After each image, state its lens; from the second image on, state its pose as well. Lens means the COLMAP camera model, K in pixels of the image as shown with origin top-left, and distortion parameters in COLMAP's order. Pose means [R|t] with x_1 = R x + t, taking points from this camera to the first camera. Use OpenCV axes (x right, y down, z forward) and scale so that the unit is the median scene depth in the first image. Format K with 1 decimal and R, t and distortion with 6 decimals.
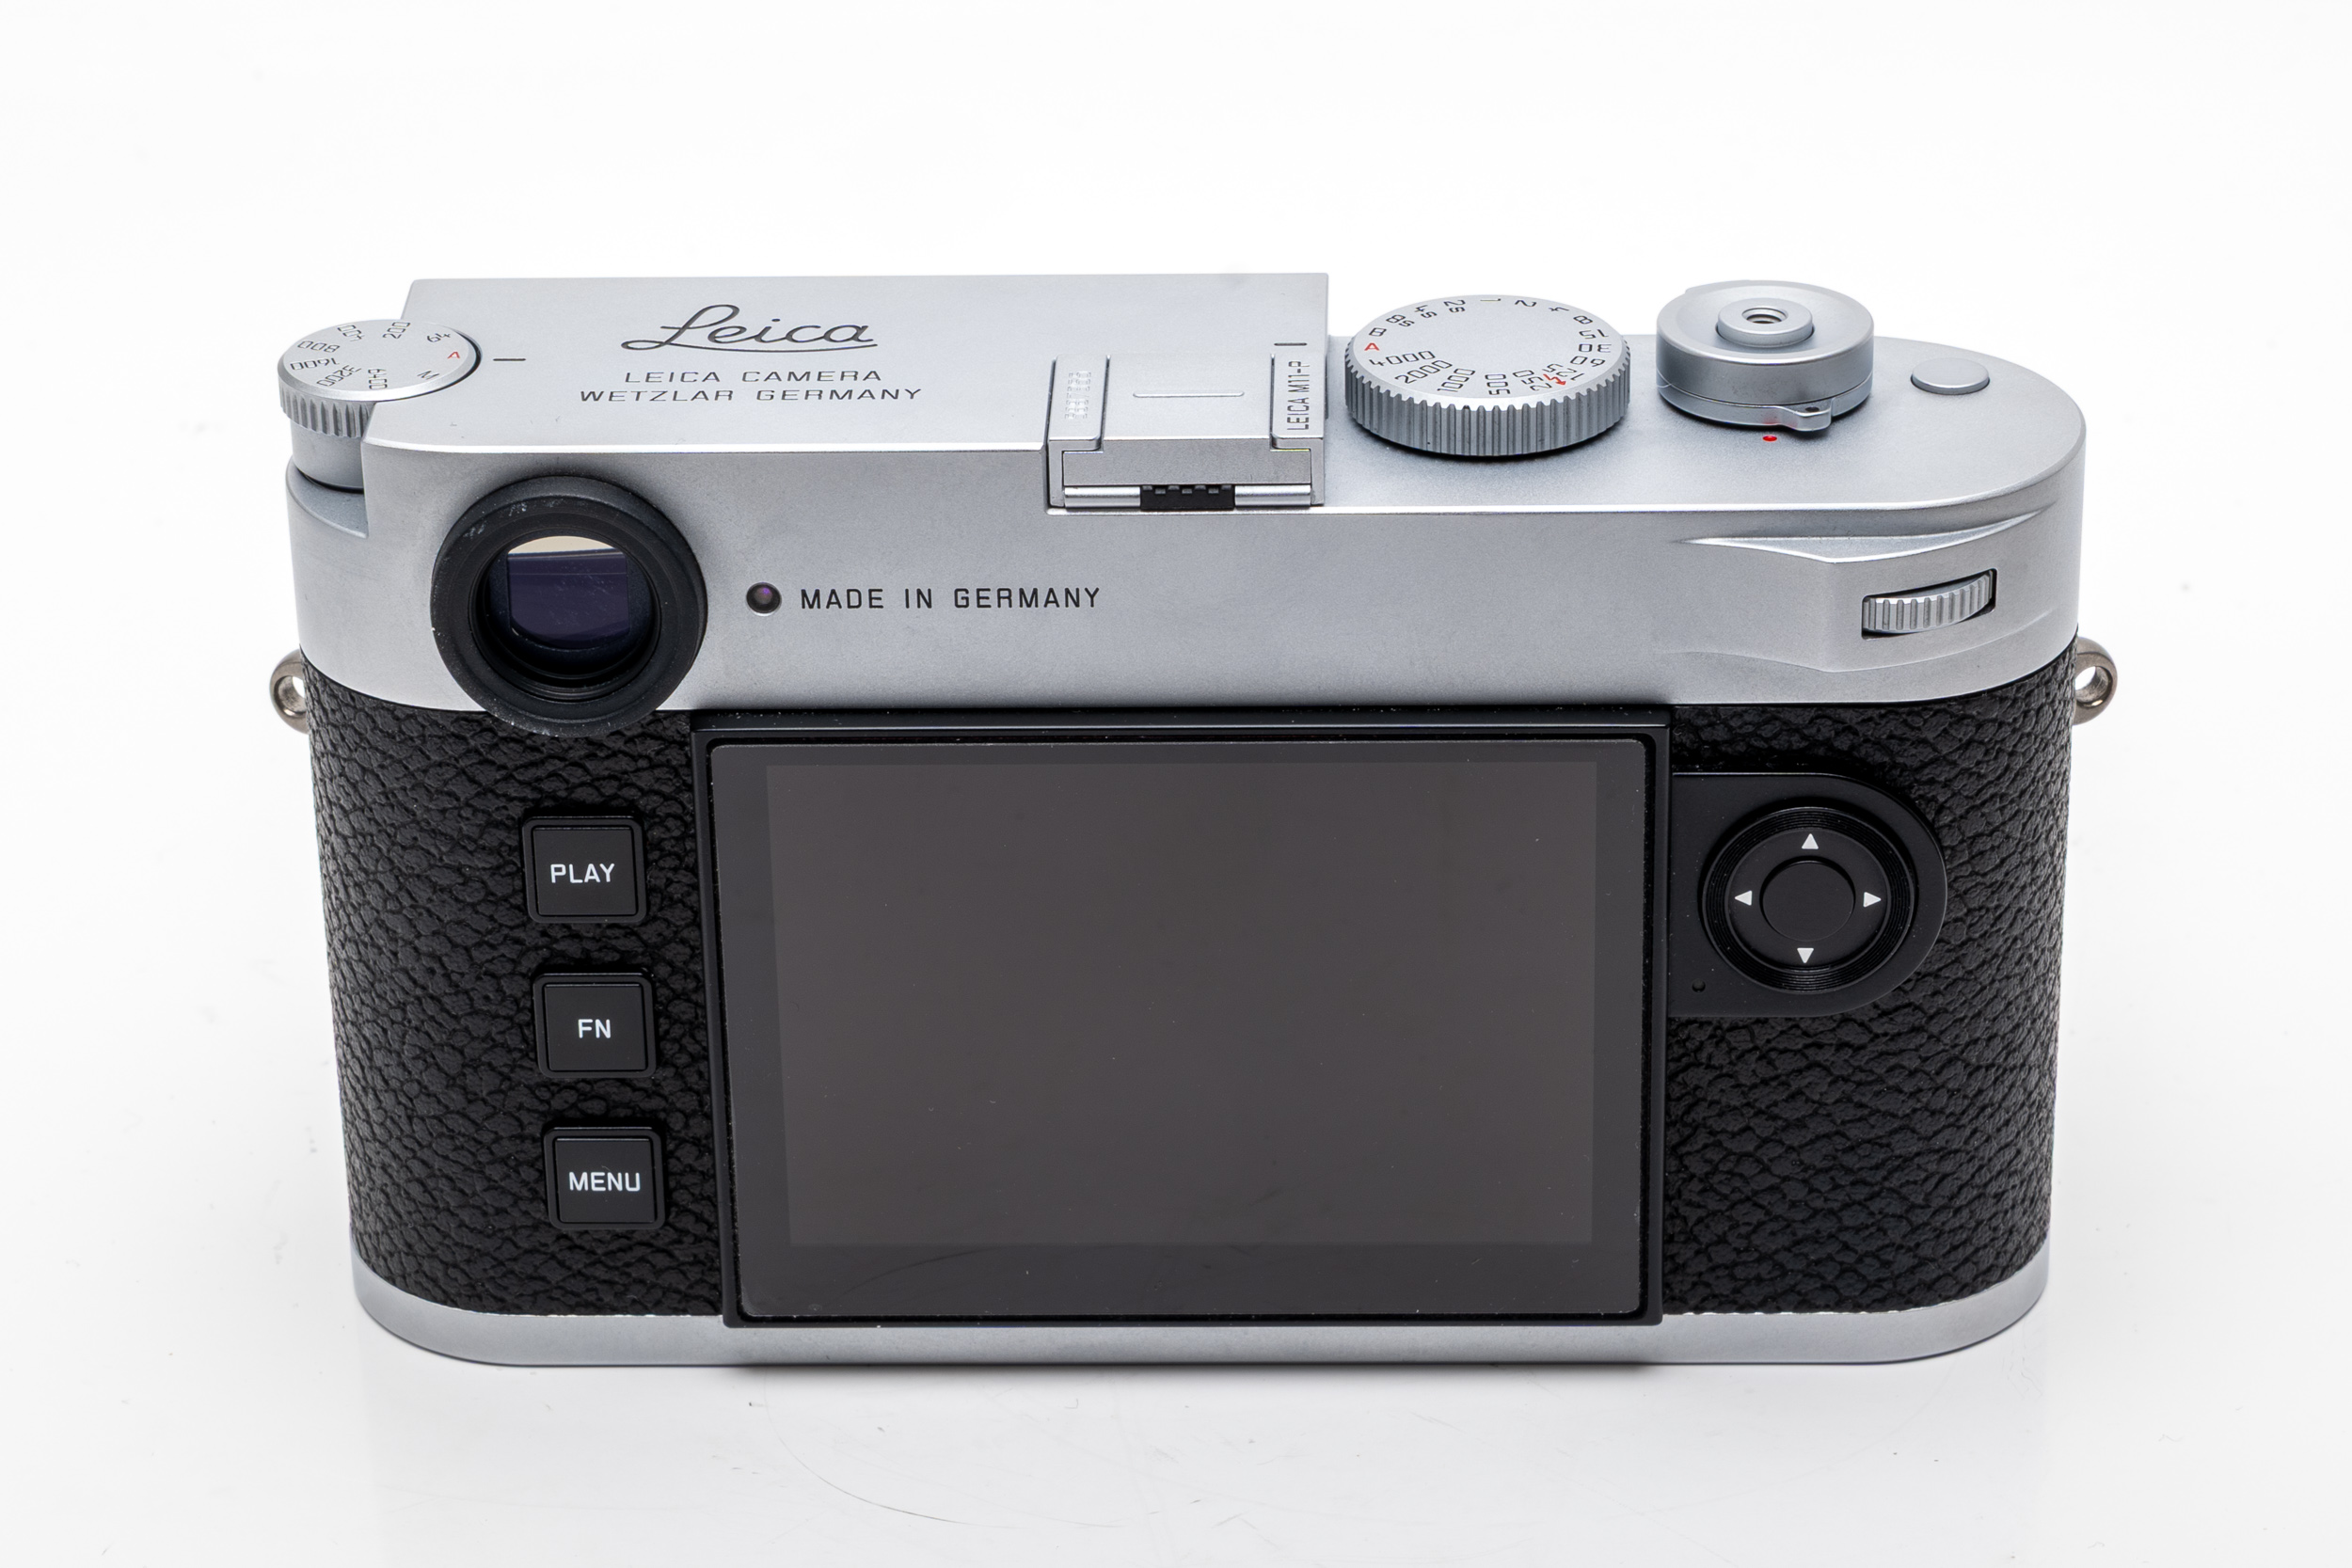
lens RADIAL K [[7372.3, 0, 1176.0], [0, 7372.3, 784.0], [0, 0, 1]] dist [0.124750, 2.230956]
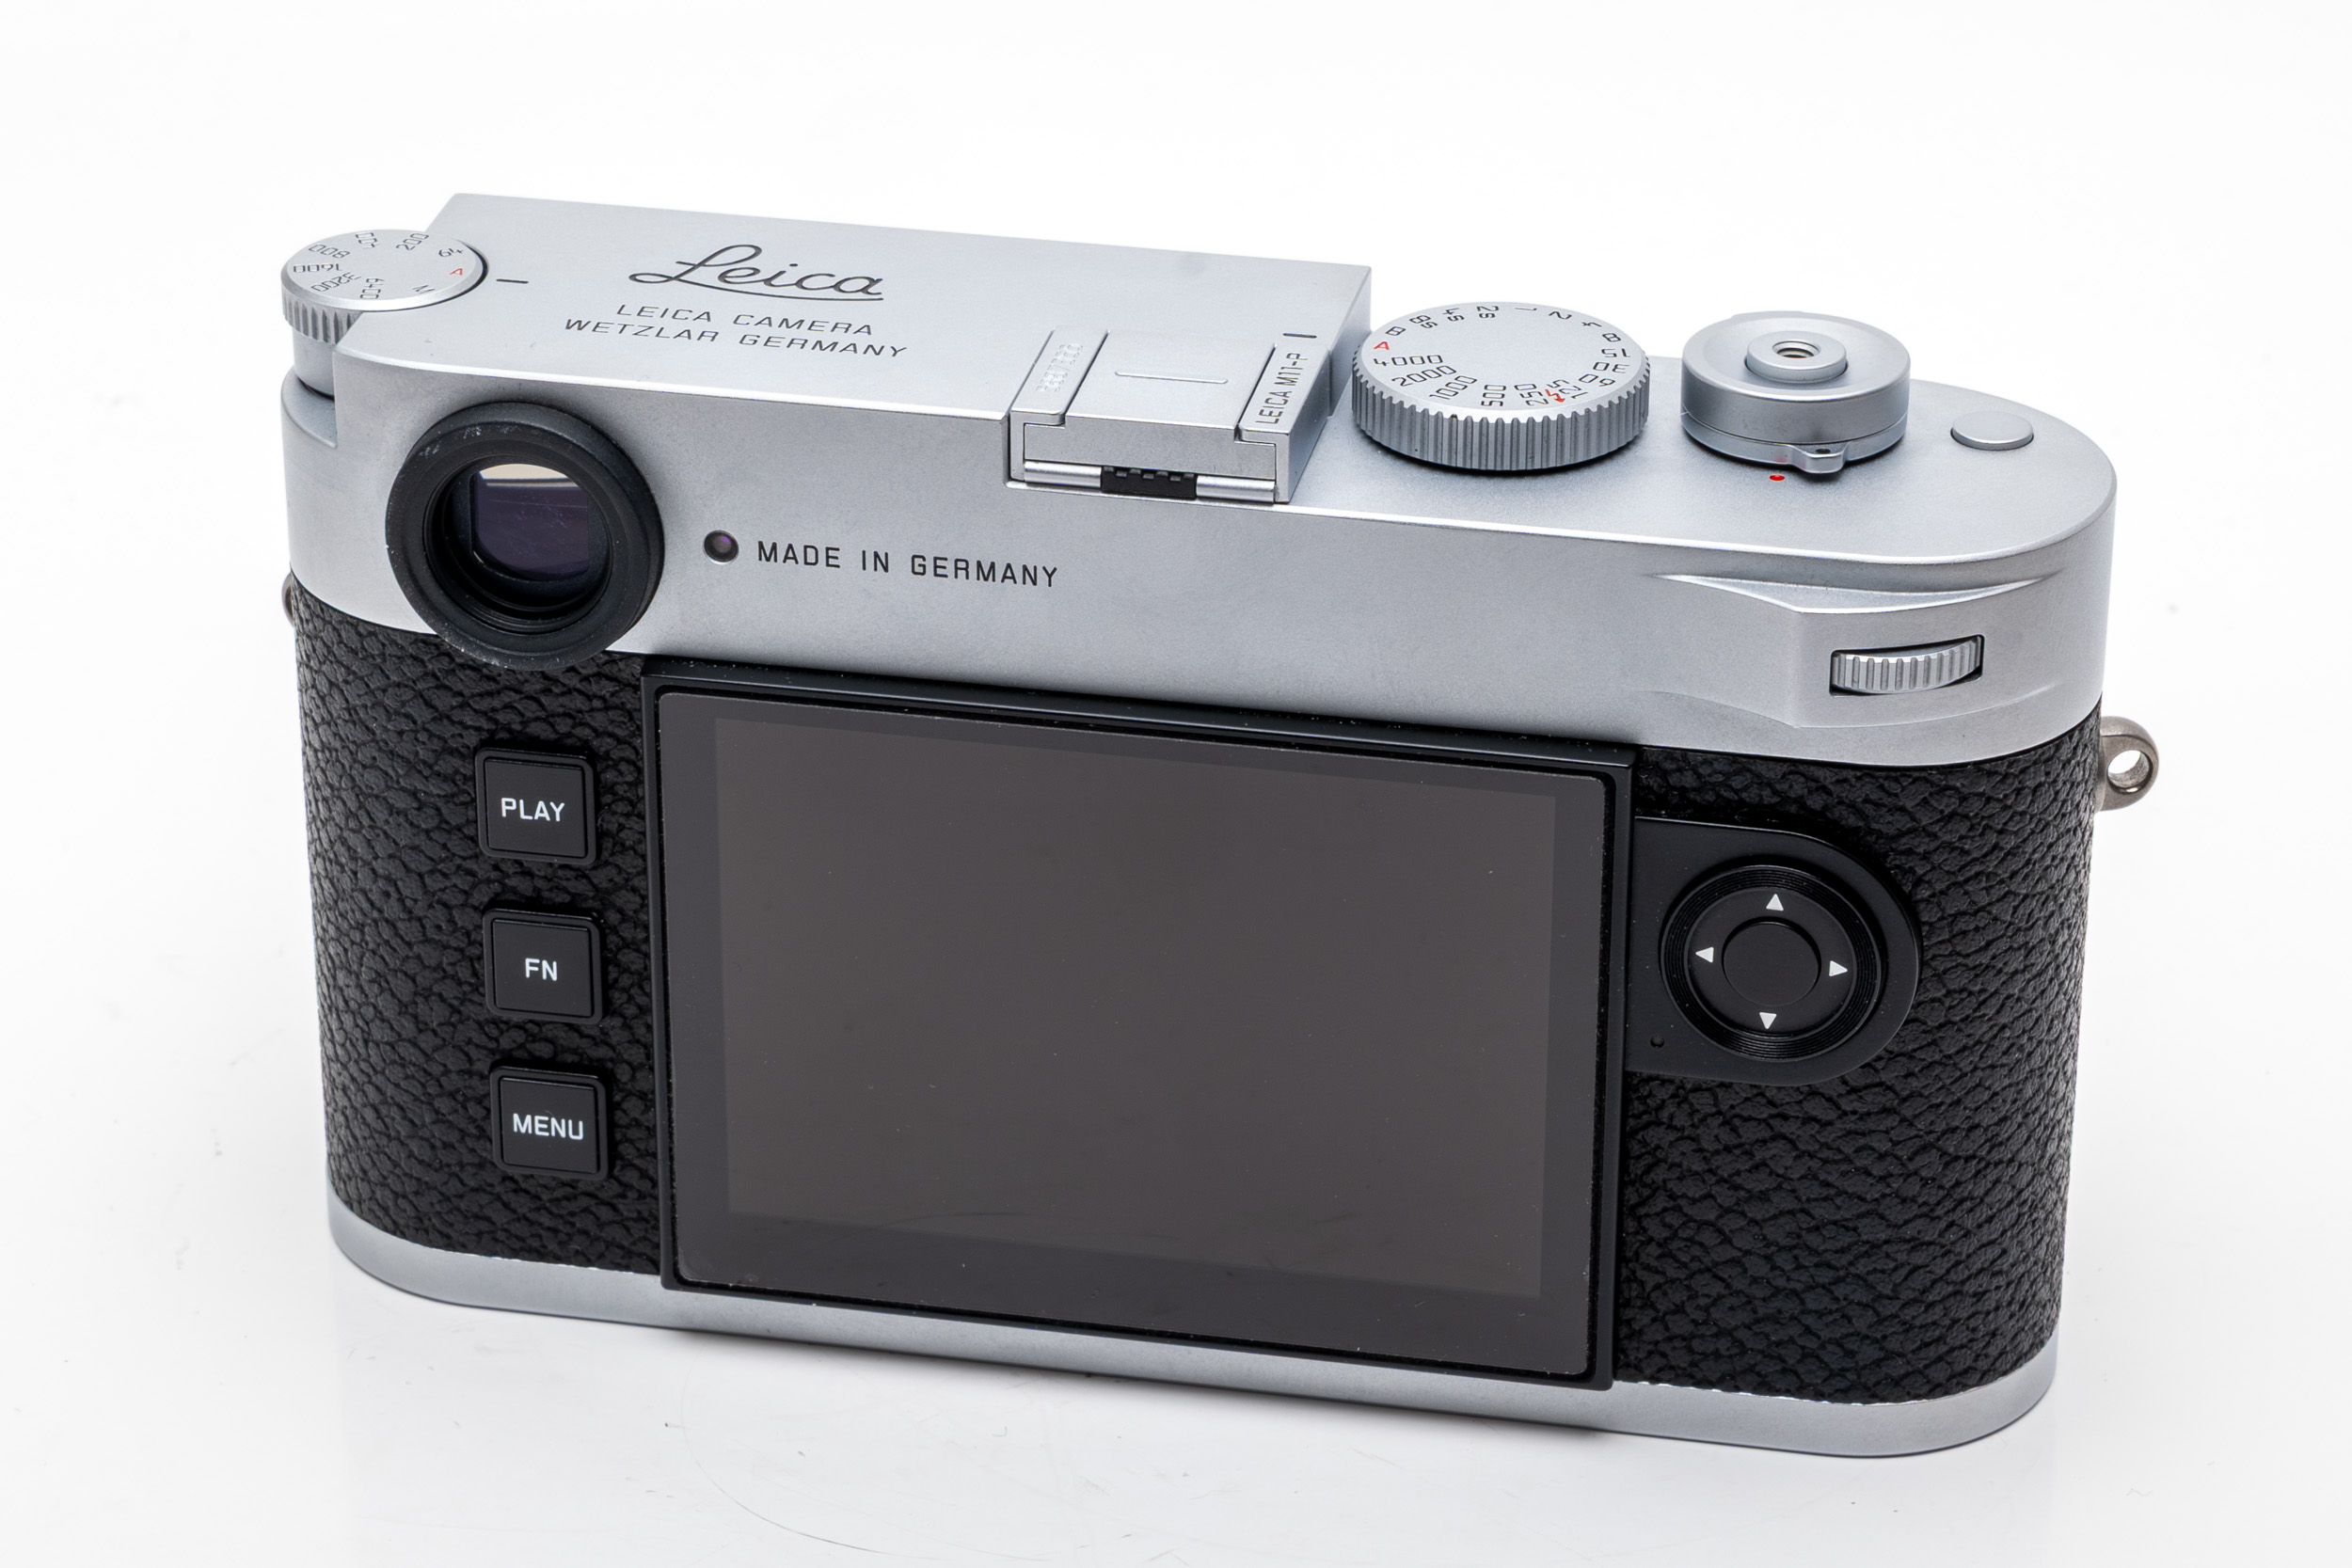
lens RADIAL K [[7372.3, 0, 1176.0], [0, 7372.3, 784.0], [0, 0, 1]] dist [0.124750, 2.230956]
pose [[0.983251, 0.097373, -0.154062, 0.152878], [-0.097419, 0.995217, 0.007269, -0.006695], [0.154033, 0.007861, 0.988034, 0.044977]]
